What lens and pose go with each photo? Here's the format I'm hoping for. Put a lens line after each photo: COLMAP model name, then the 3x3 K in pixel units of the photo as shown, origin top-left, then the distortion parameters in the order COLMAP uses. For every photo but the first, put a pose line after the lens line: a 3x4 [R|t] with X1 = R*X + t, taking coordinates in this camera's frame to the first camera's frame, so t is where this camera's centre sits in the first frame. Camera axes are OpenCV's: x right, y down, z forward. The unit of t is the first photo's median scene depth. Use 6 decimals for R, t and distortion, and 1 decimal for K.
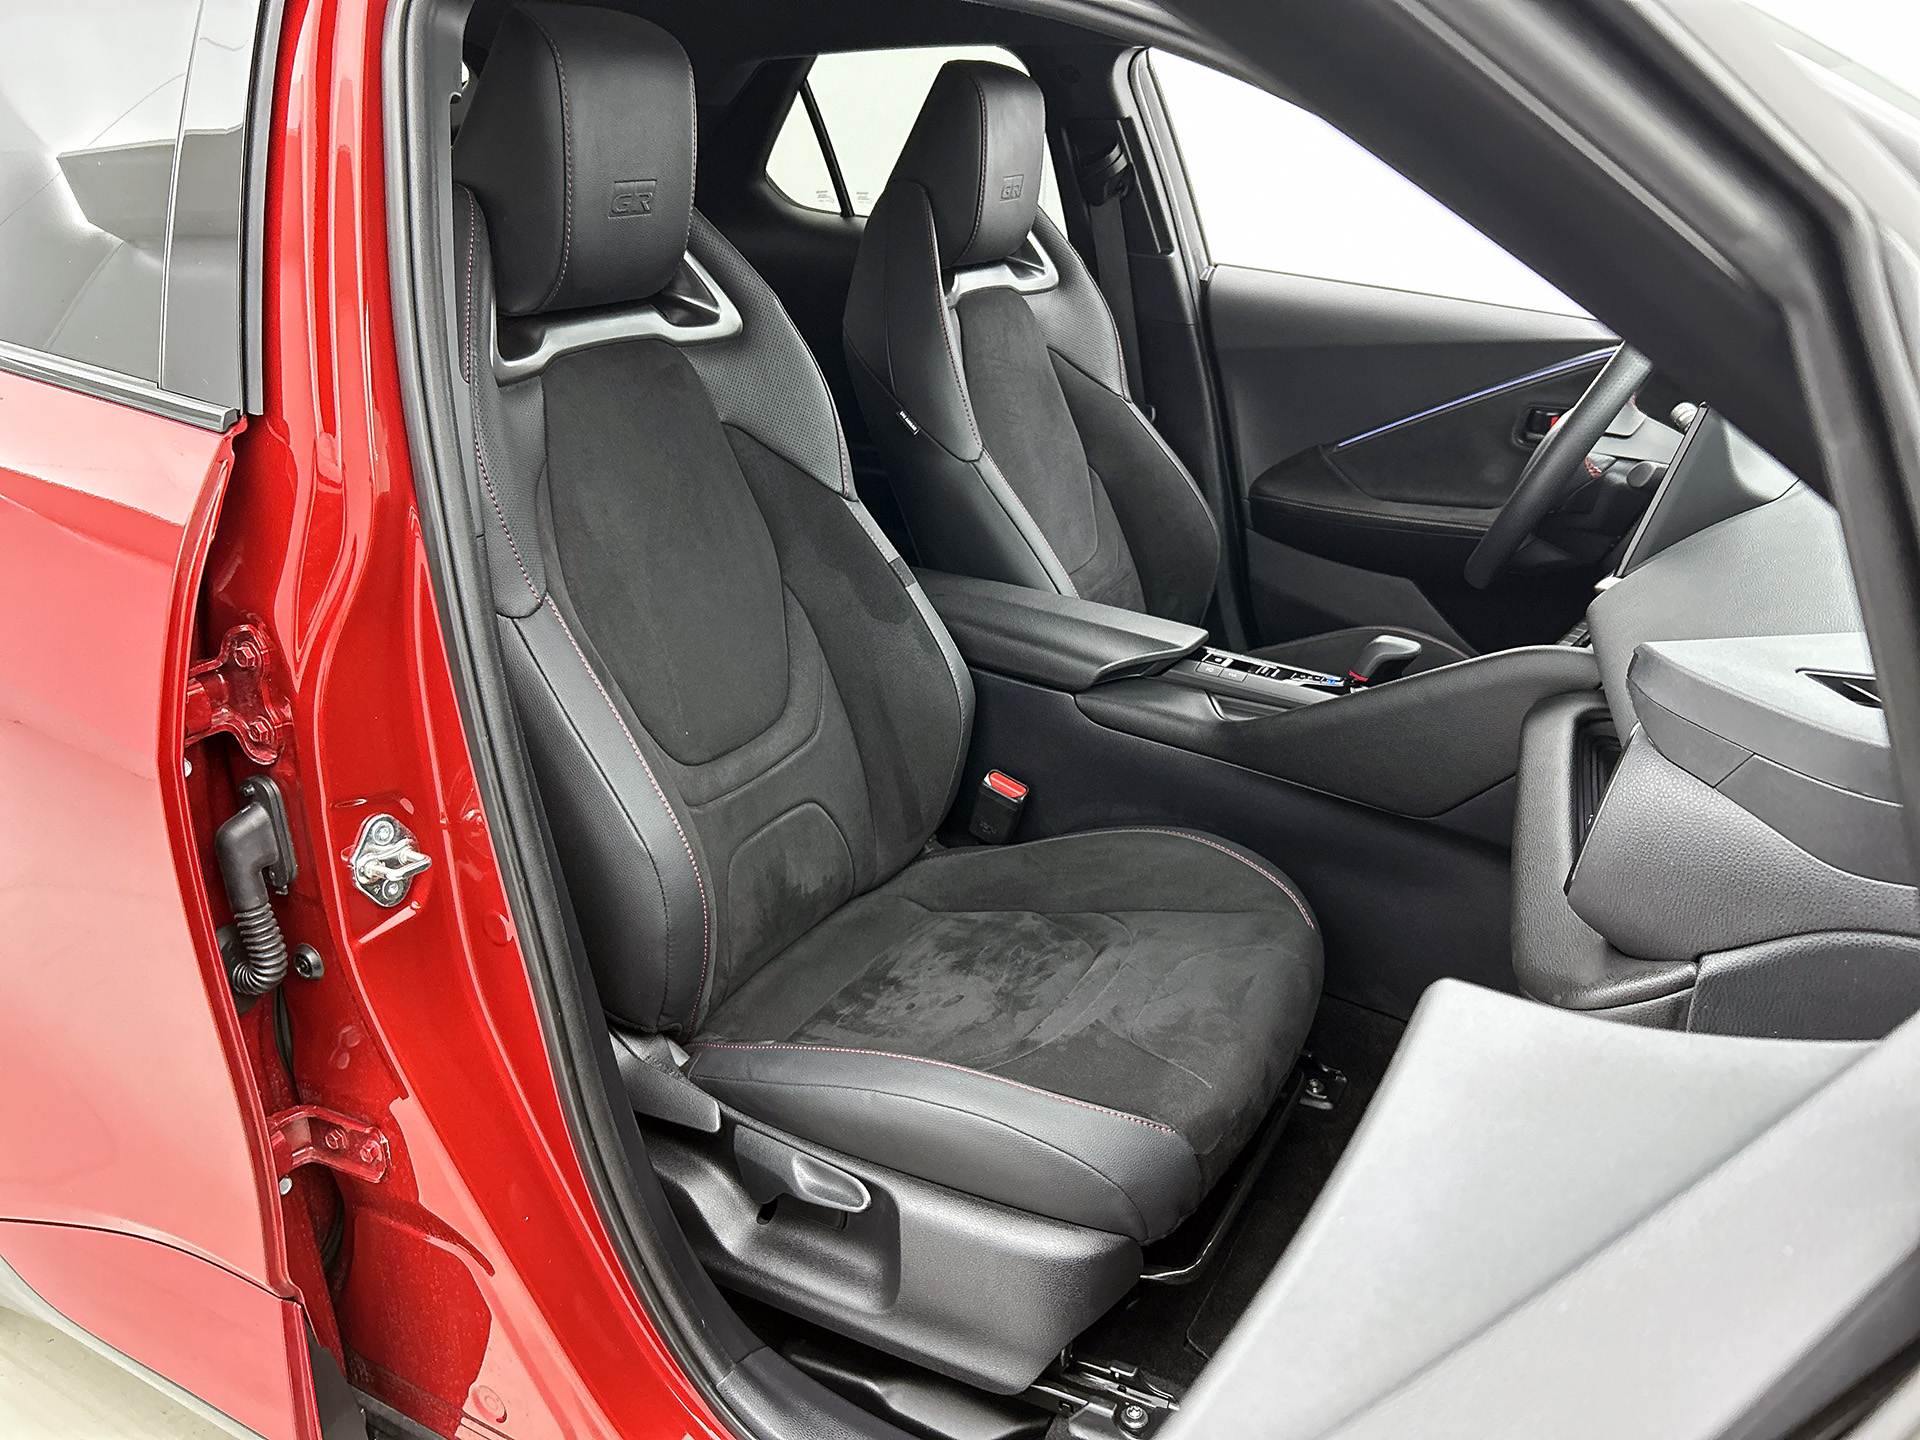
lens RADIAL K [[1443.7, 0, 915.7], [0, 1443.7, 706.5], [0, 0, 1]] dist [0.060737, -0.003223]
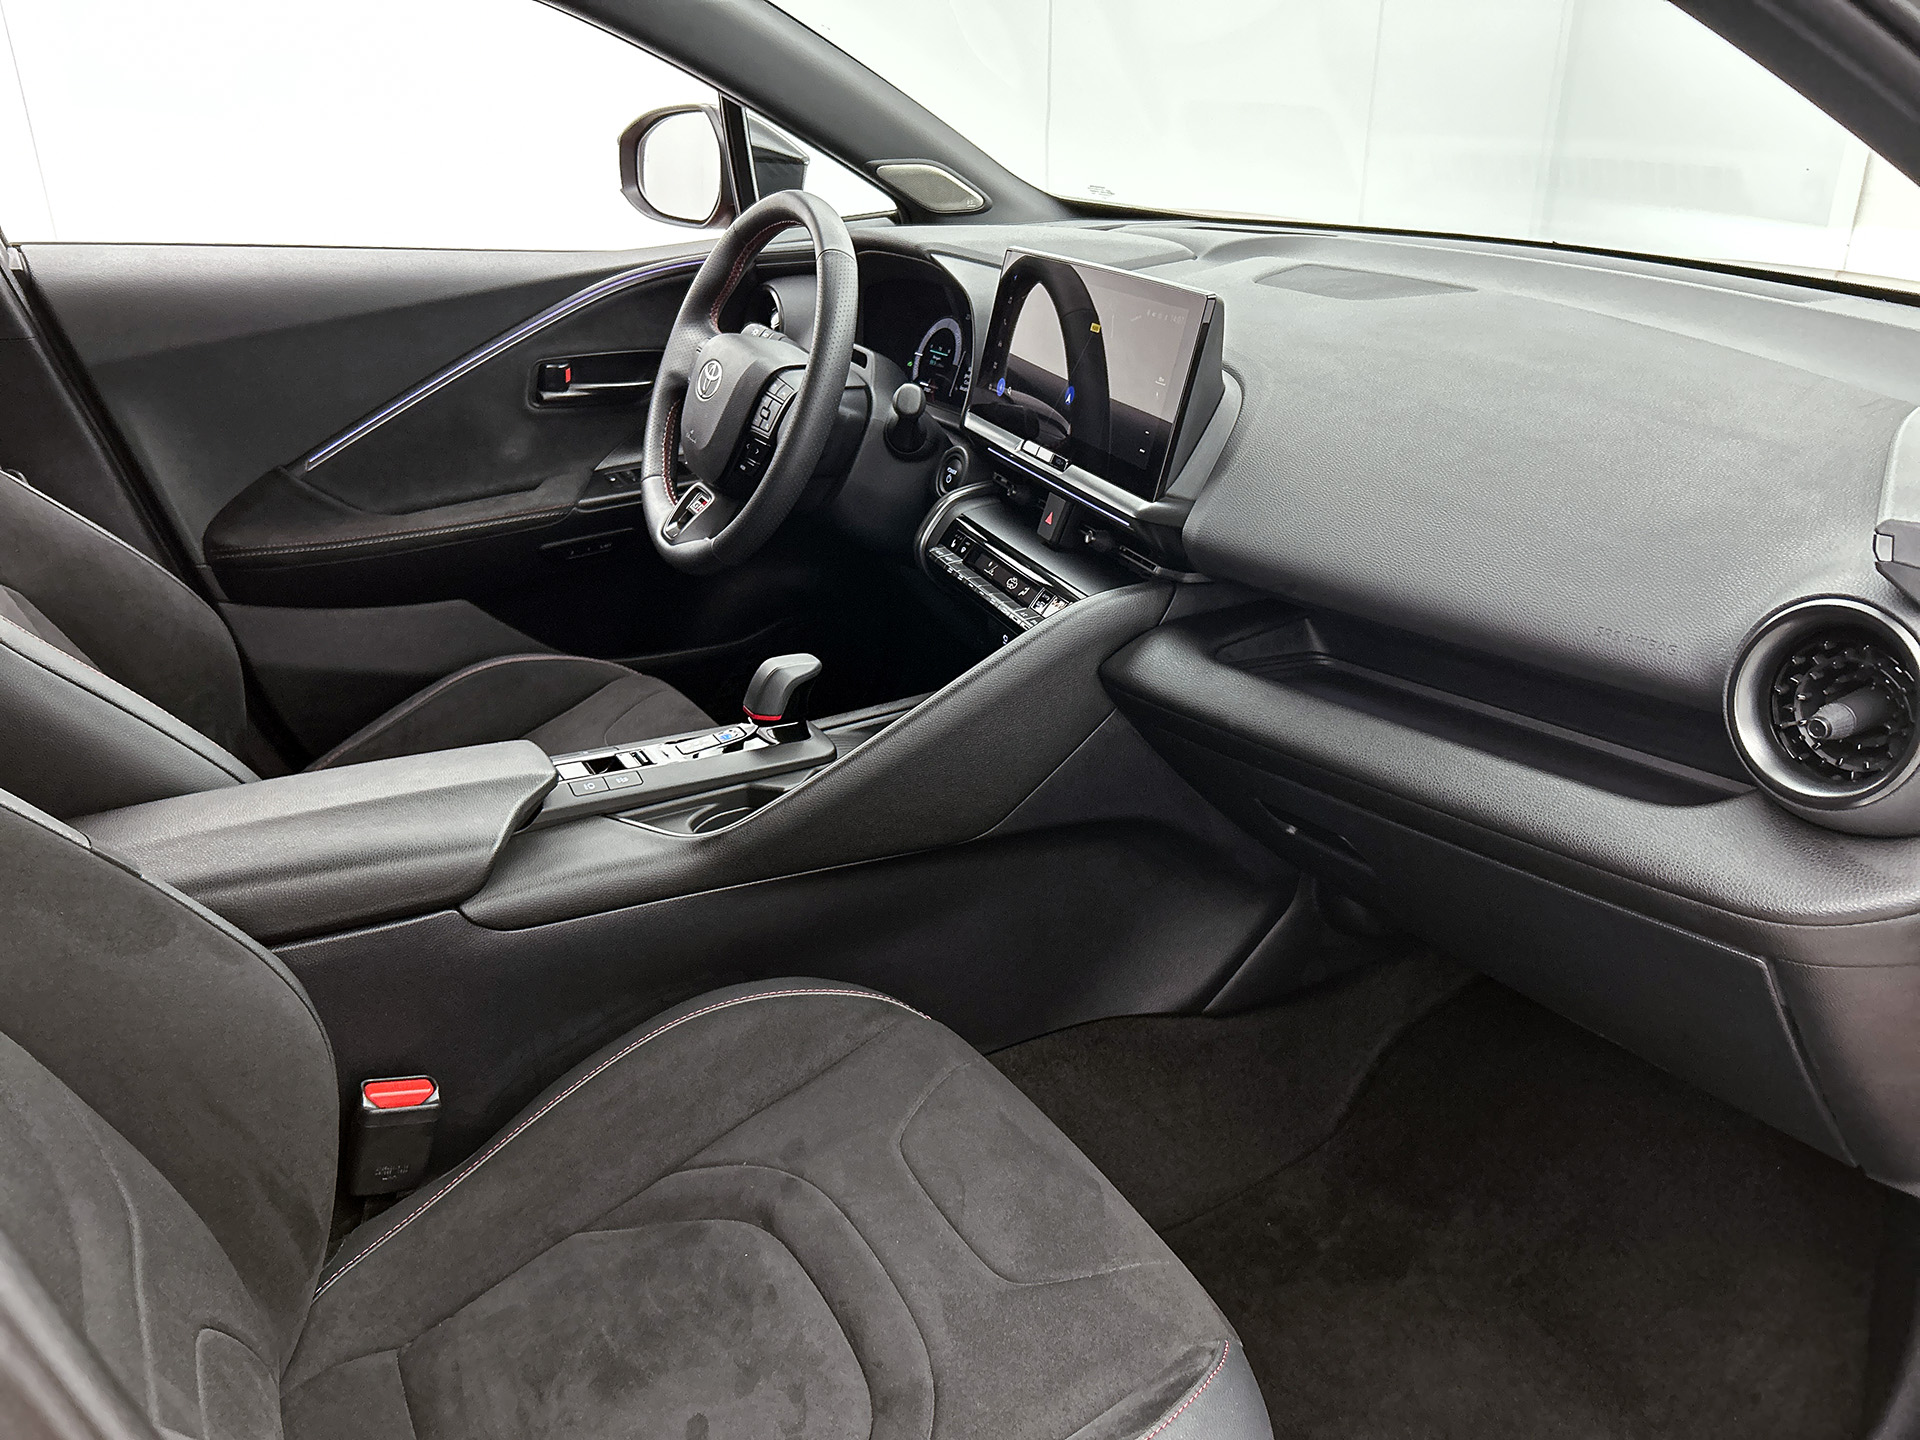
lens RADIAL K [[1493.0, 0, 960.0], [0, 1493.0, 720.0], [0, 0, 1]] dist [0.071289, -0.111486]
pose [[0.516776, -0.368167, 0.772914, -0.189308], [0.342810, 0.916260, 0.207242, -0.106865], [-0.784490, 0.157865, 0.599712, 0.305403]]
